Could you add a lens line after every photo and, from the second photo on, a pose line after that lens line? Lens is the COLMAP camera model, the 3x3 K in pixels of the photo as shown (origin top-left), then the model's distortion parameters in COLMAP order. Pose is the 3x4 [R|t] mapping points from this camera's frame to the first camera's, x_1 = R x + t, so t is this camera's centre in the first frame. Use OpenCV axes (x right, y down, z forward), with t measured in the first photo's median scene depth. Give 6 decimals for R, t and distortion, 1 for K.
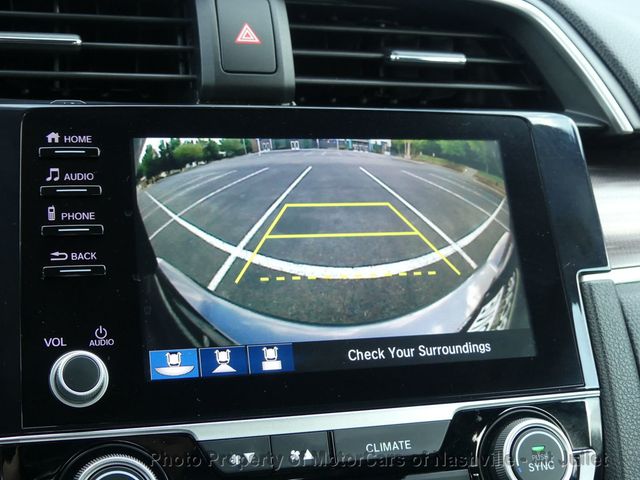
lens RADIAL K [[1006.7, 0, 320.5], [0, 1006.7, 240.7], [0, 0, 1]] dist [-0.057735, -0.105626]
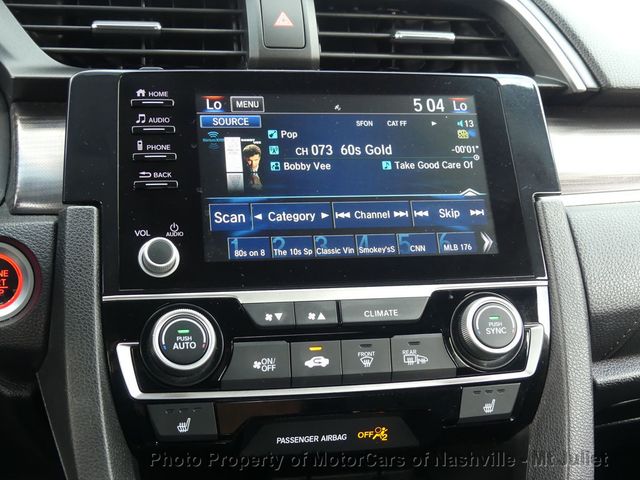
lens RADIAL K [[1006.7, 0, 320.5], [0, 1006.7, 240.7], [0, 0, 1]] dist [-0.057735, -0.105626]
pose [[0.996390, -0.005109, -0.084740, 0.093099], [0.004329, 0.999947, -0.009386, 0.107681], [0.084783, 0.008986, 0.996359, -0.345466]]
